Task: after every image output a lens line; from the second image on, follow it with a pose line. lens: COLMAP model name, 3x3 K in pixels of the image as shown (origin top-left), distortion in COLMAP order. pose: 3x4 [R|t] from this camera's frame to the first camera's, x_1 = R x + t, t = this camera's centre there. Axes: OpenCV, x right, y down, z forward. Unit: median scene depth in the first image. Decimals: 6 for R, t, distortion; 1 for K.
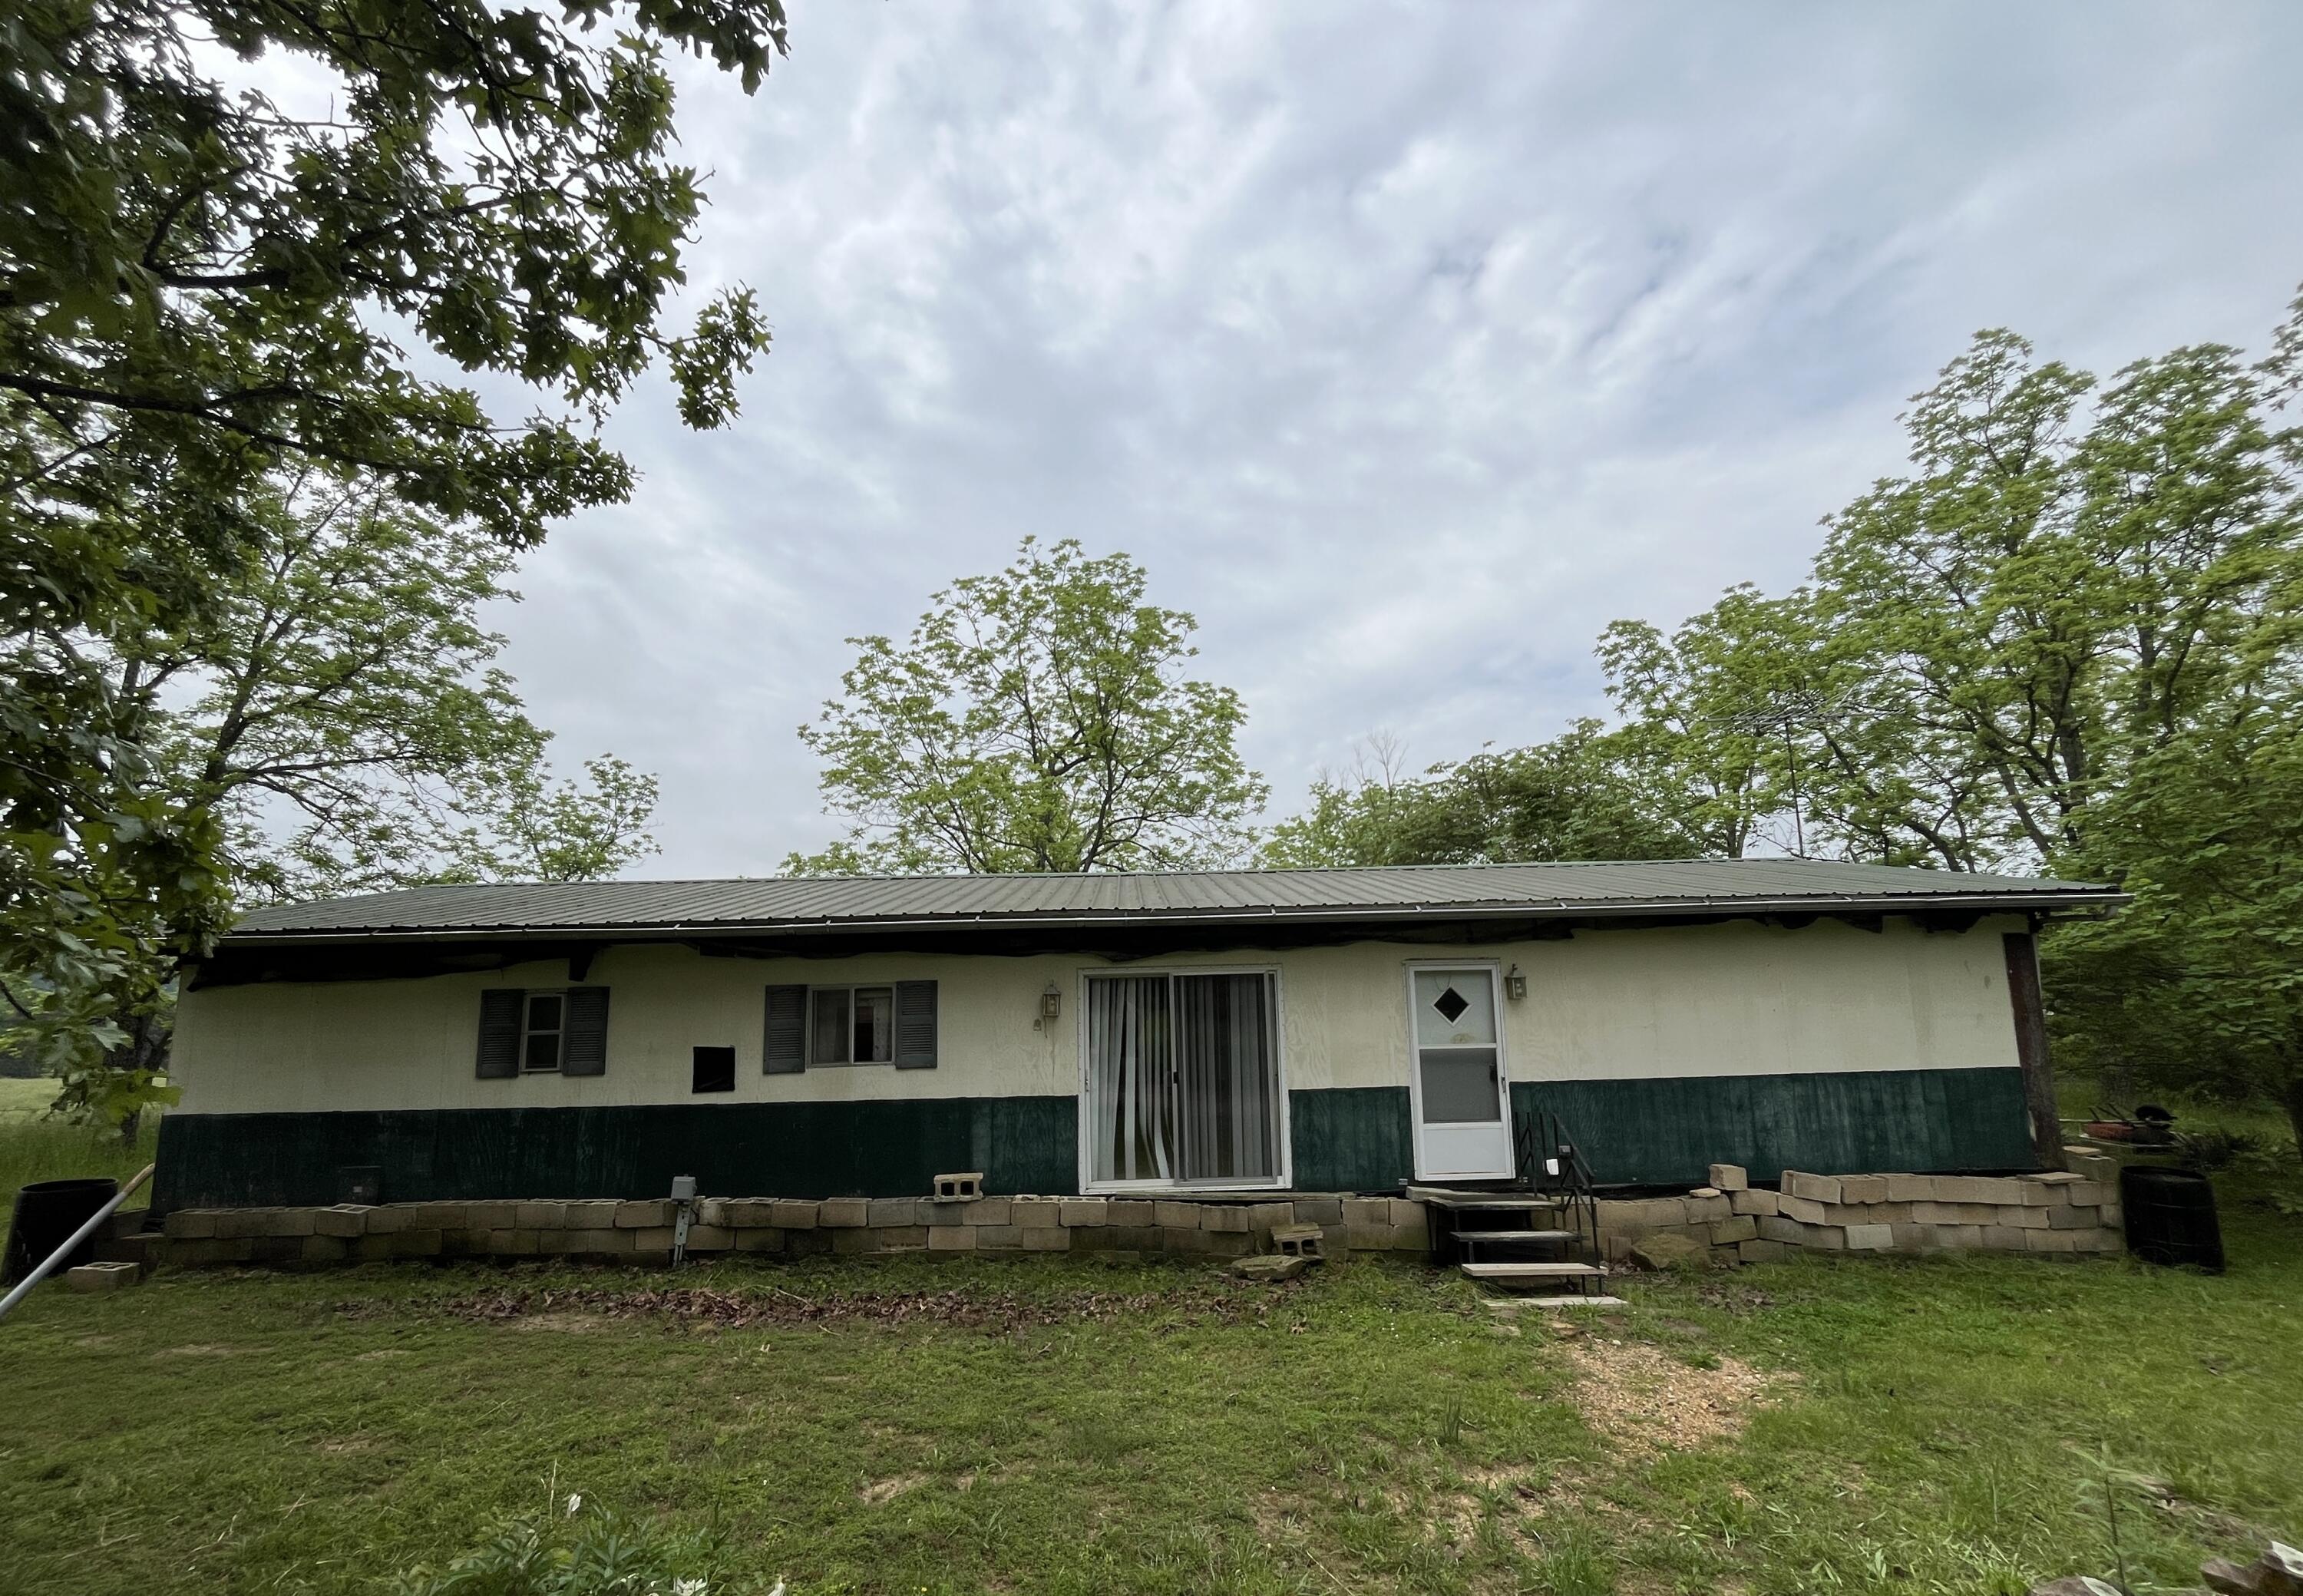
lens RADIAL K [[933.6, 0, 1139.5], [0, 933.6, 853.9], [0, 0, 1]] dist [-0.003614, -0.000271]
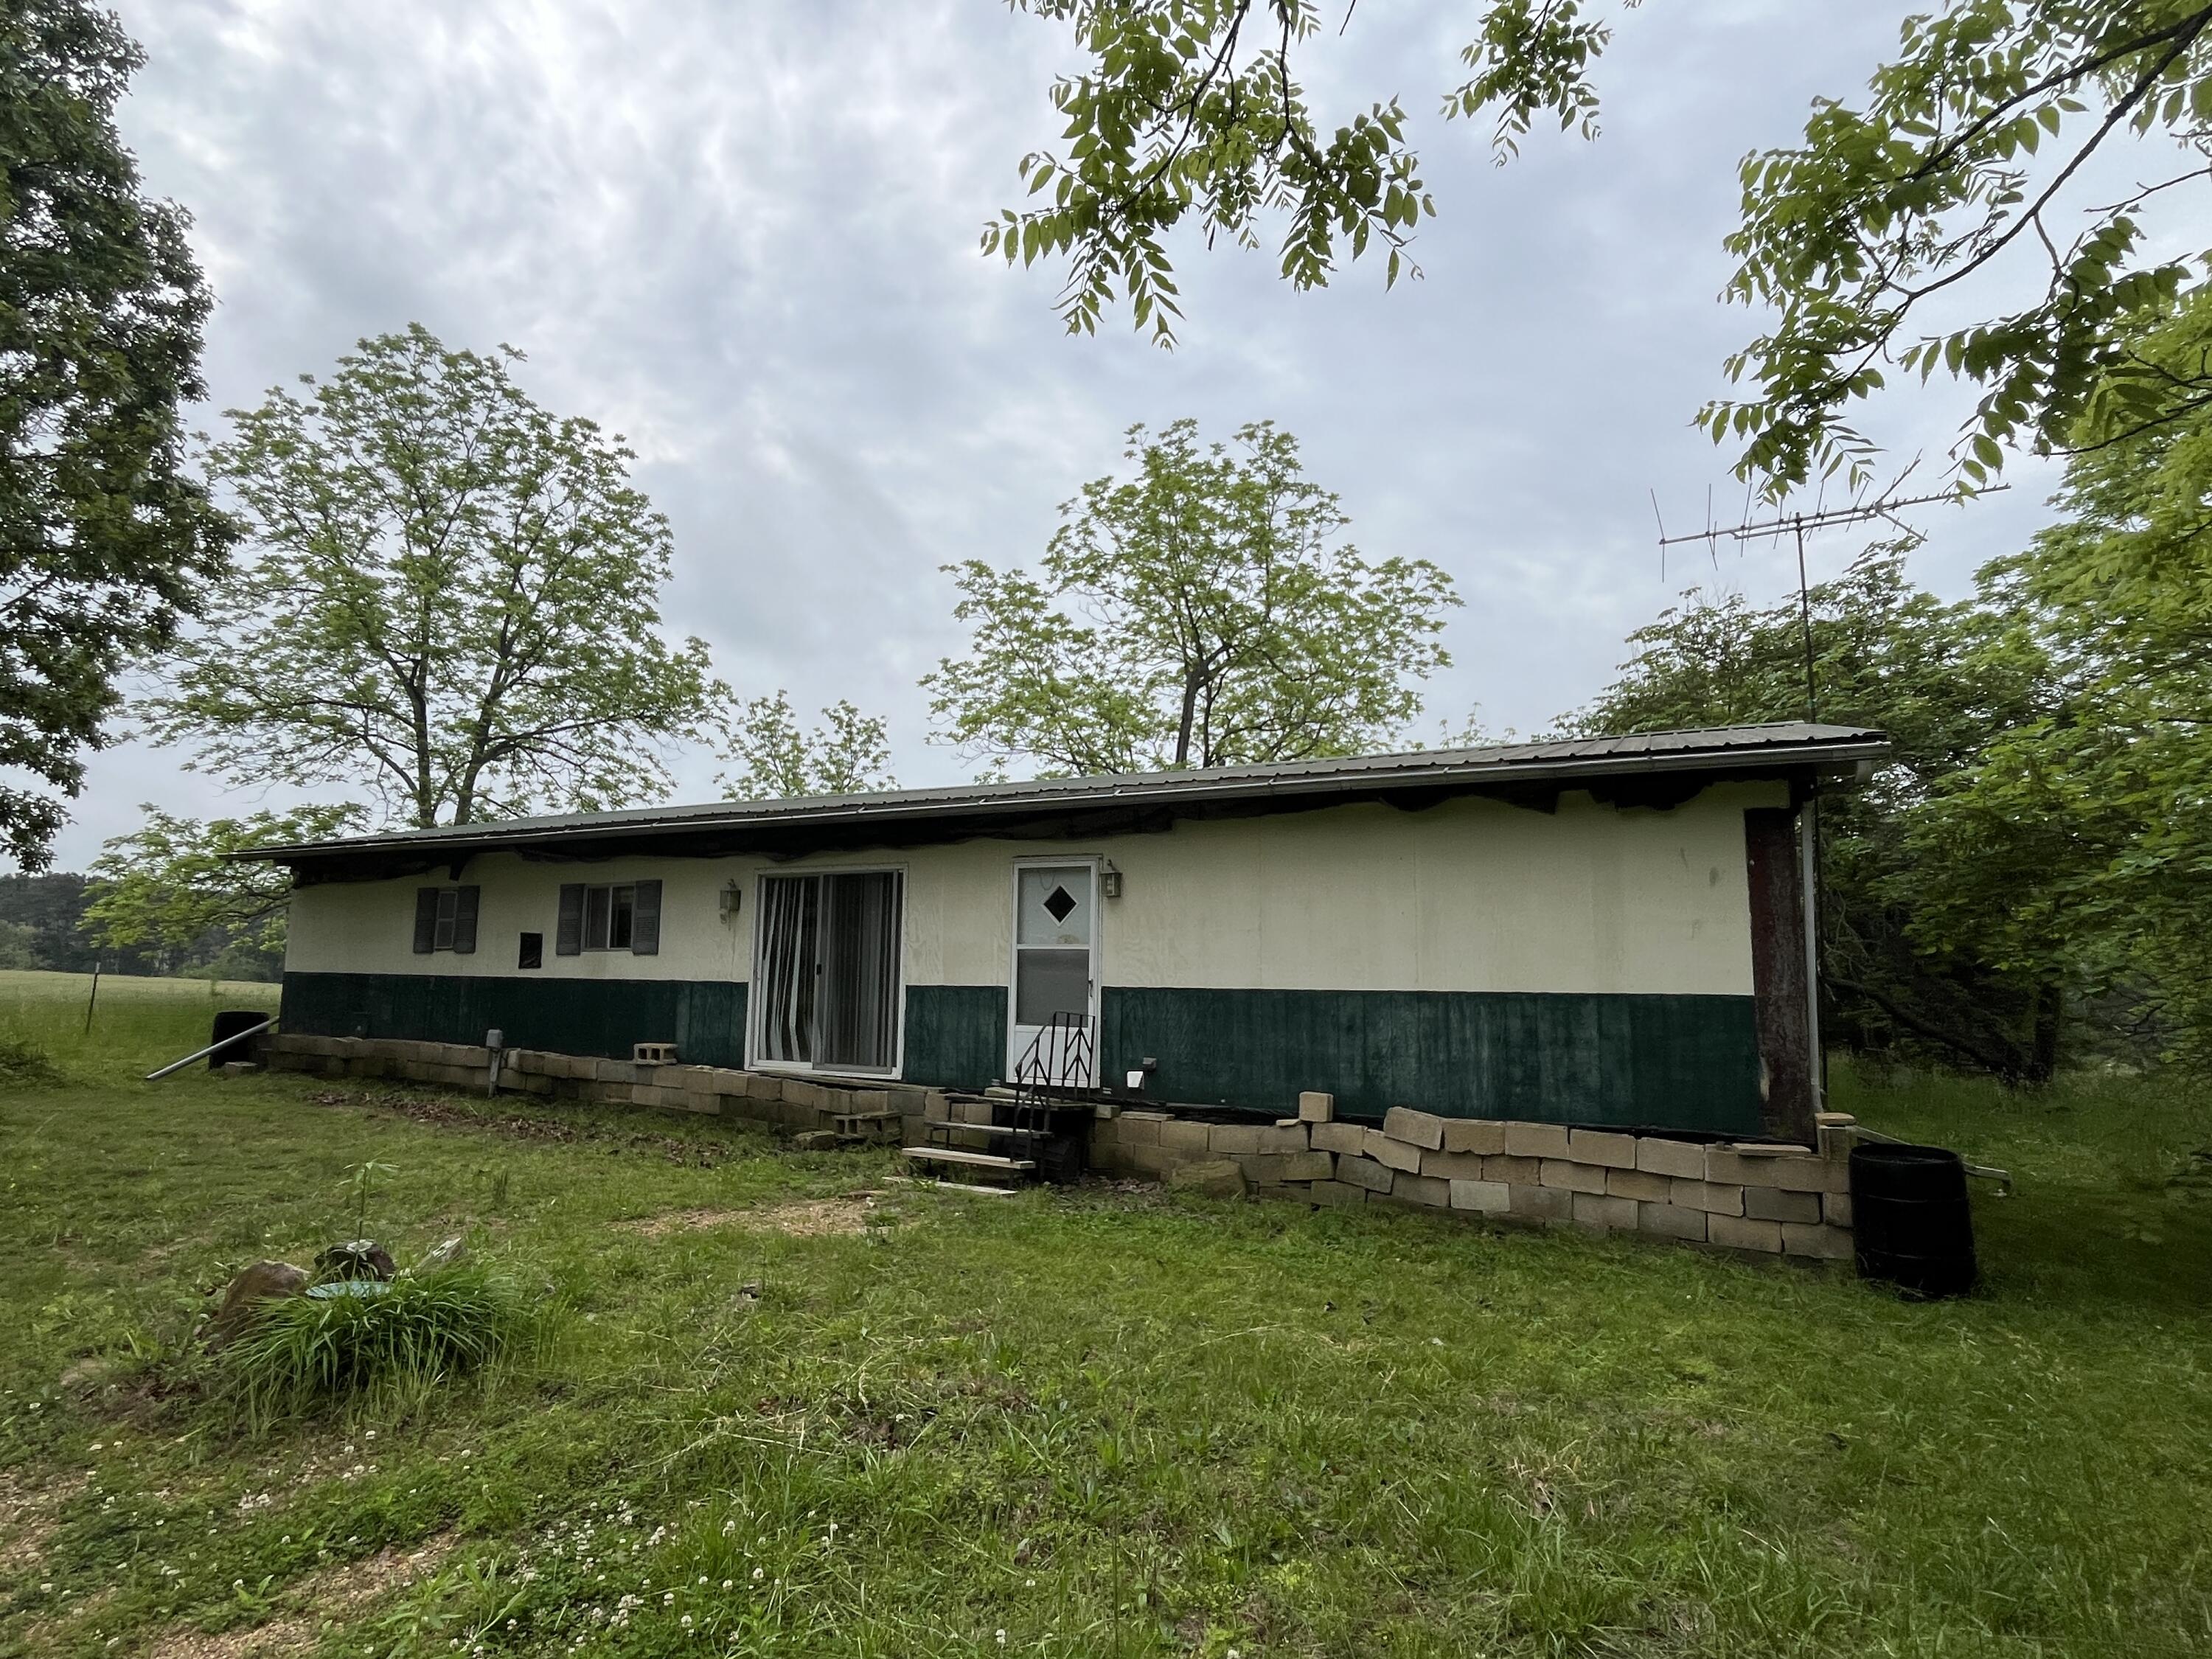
lens RADIAL K [[1105.8, 0, 1105.8], [0, 1105.8, 830.1], [0, 0, 1]] dist [-0.002180, -0.000407]
pose [[0.890866, -0.024639, -0.453597, 0.906299], [0.041445, 0.998772, 0.027146, 0.061033], [0.452371, -0.042983, 0.890794, 0.034337]]
